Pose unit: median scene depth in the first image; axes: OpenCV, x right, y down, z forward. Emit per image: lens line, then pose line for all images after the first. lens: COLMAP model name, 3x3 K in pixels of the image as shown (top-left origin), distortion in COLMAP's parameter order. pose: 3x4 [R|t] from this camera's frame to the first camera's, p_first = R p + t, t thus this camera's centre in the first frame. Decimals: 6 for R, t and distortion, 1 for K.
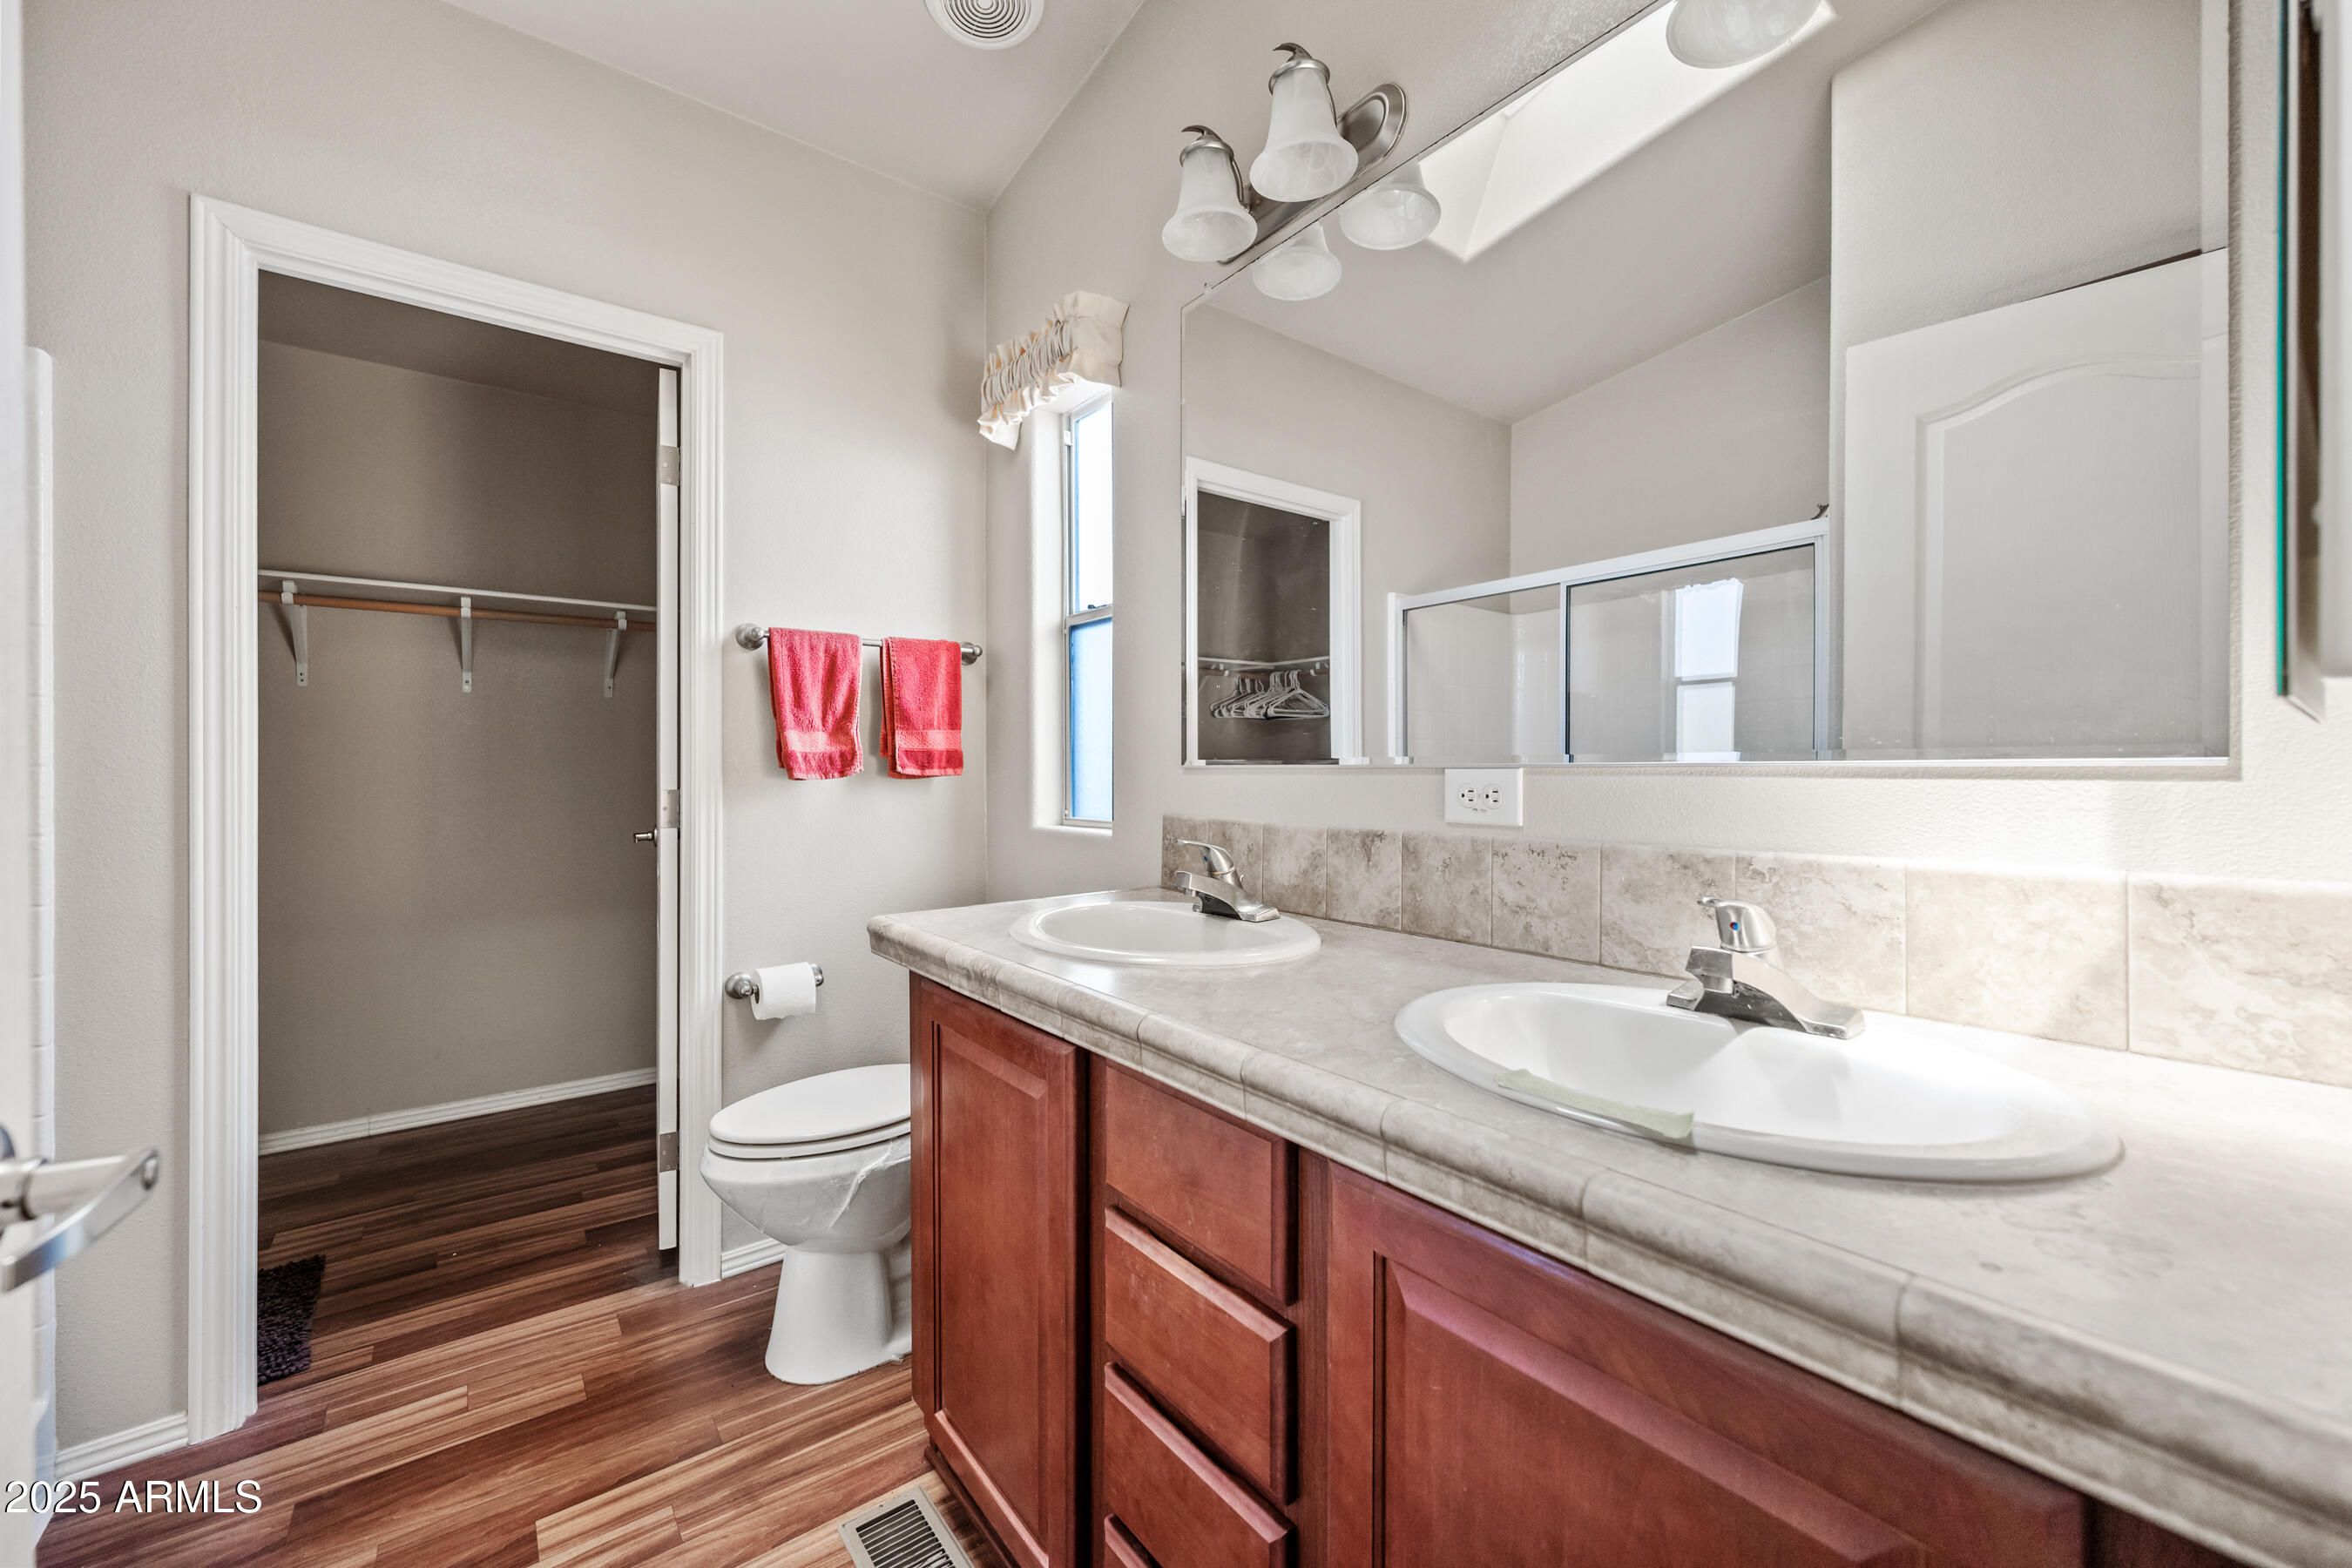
lens RADIAL K [[932.4, 0, 1170.9], [0, 932.4, 771.1], [0, 0, 1]] dist [-0.000759, 0.000624]
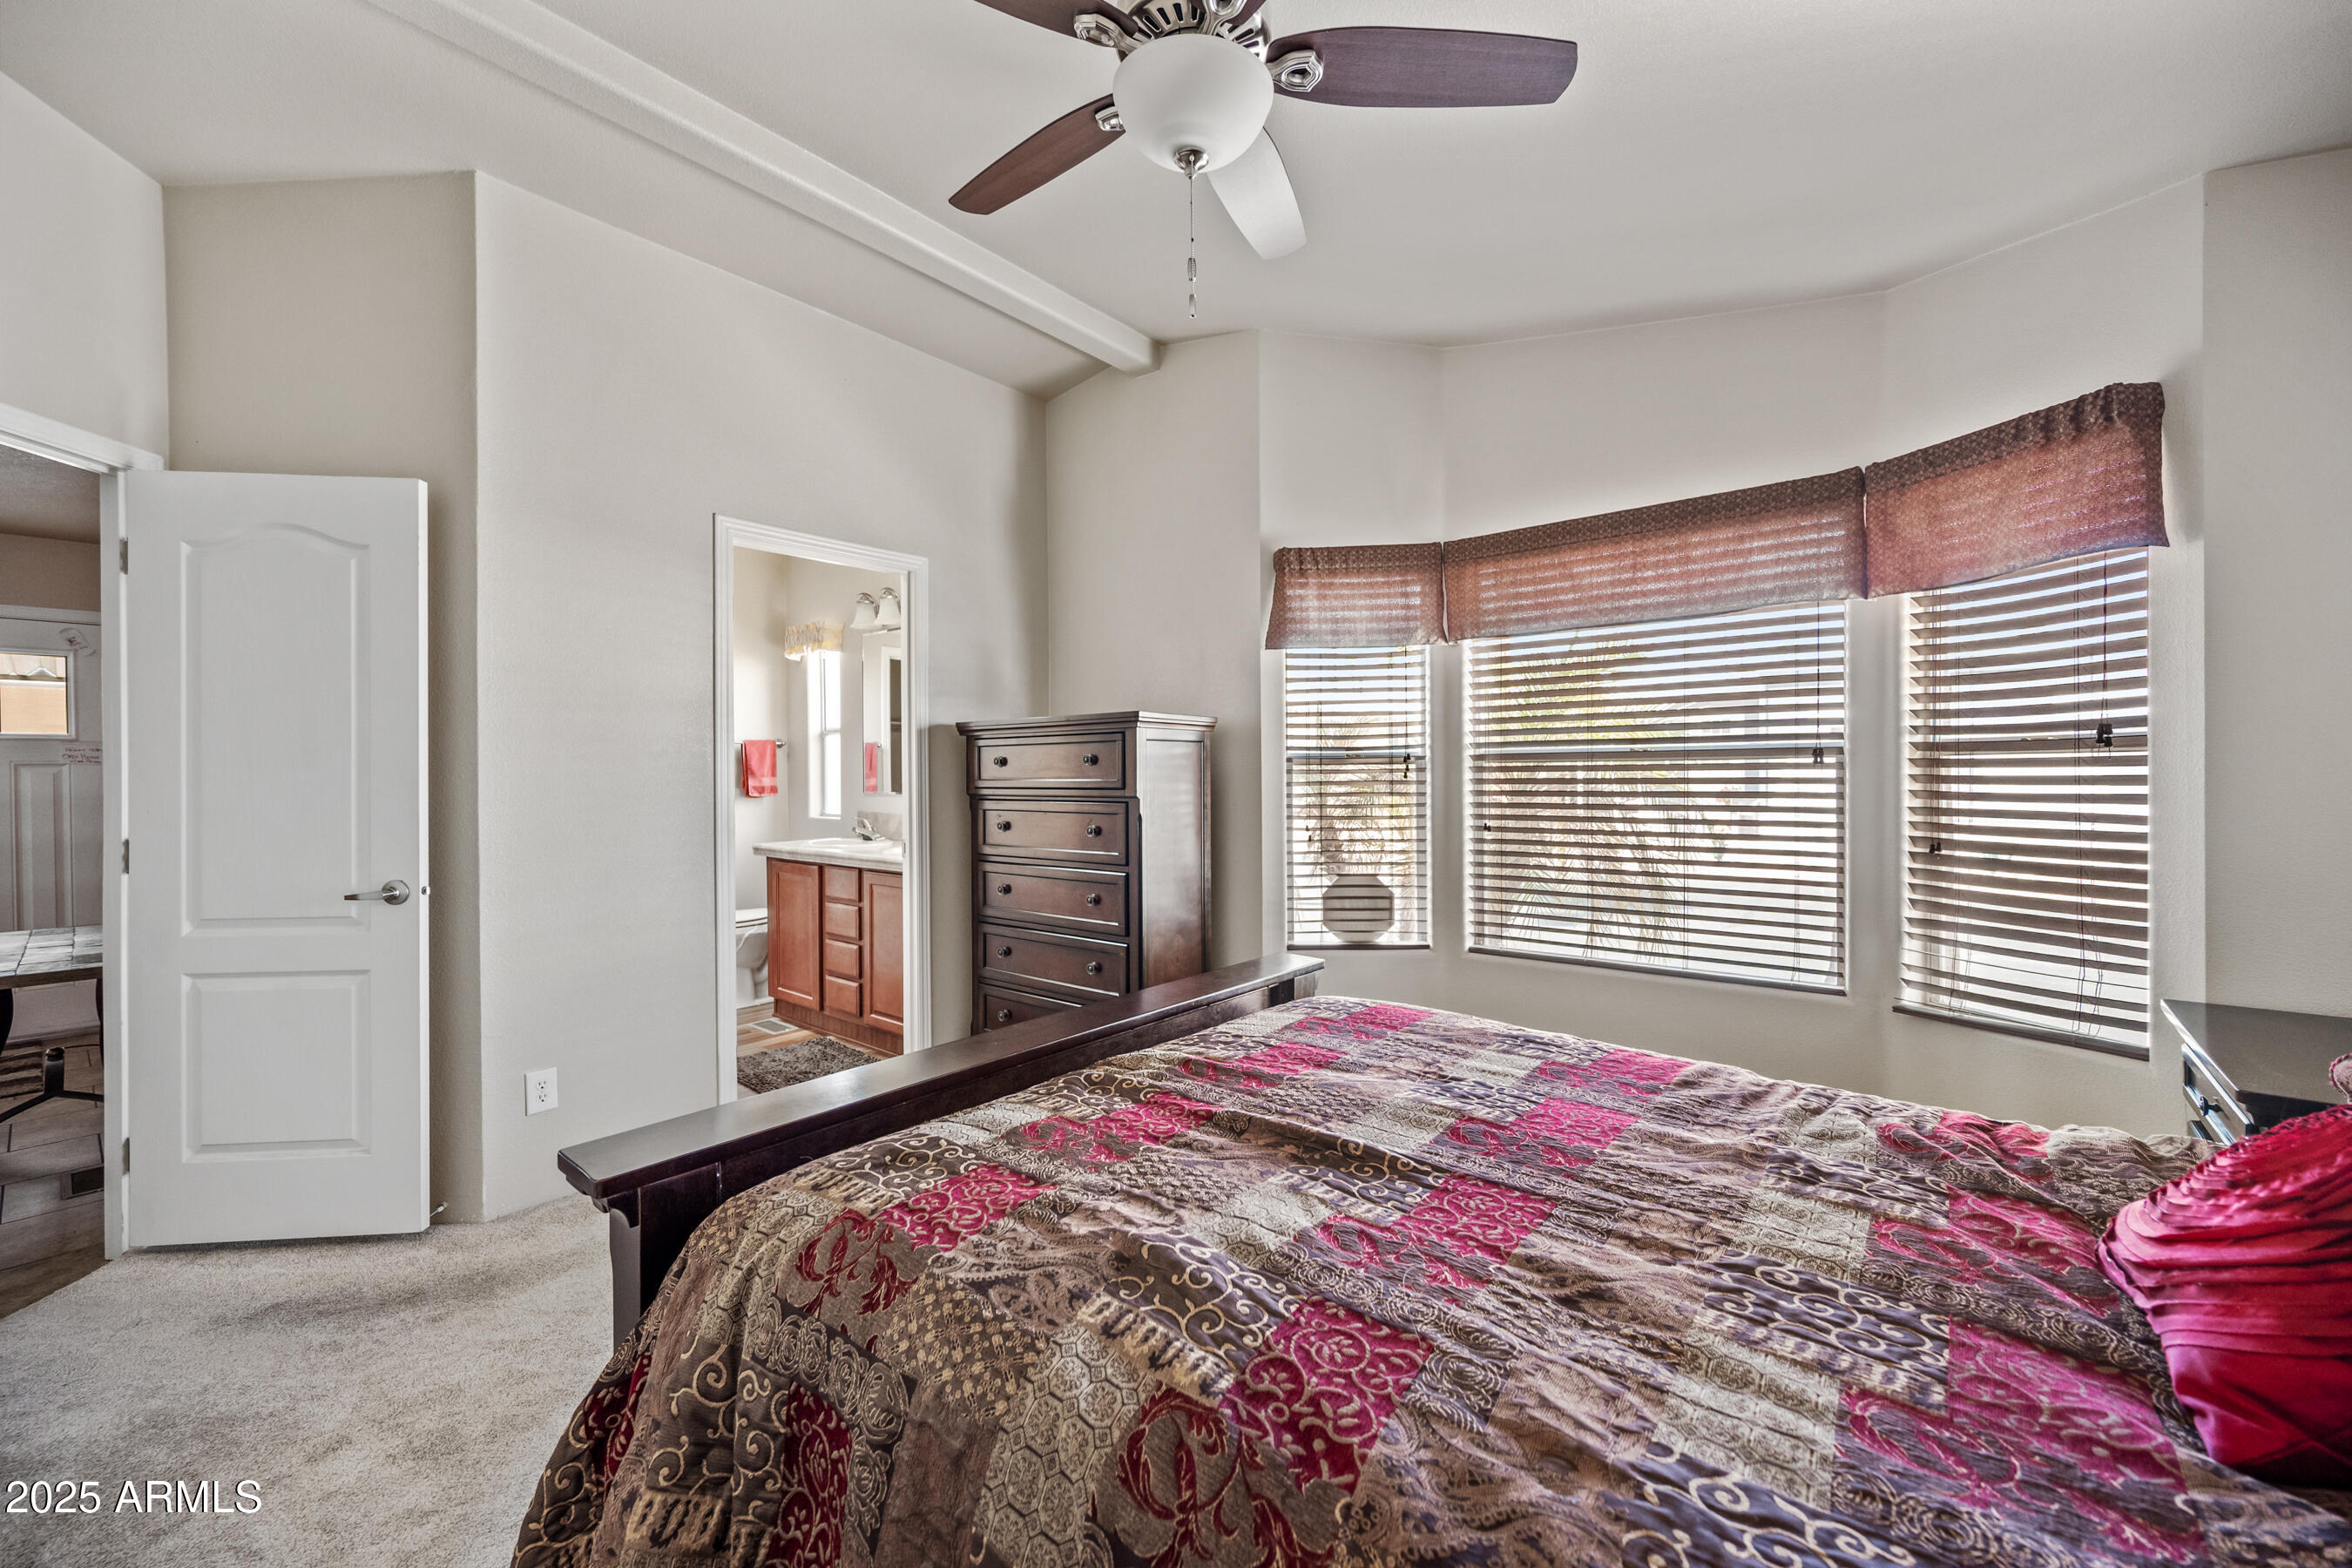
lens RADIAL K [[932.4, 0, 1189.5], [0, 932.4, 773.7], [0, 0, 1]] dist [-0.000759, 0.000624]
pose [[0.970979, -0.006012, 0.239089, 0.243112], [0.007243, 0.999965, -0.004269, -0.035387], [-0.239055, 0.005876, 0.970988, -1.649739]]
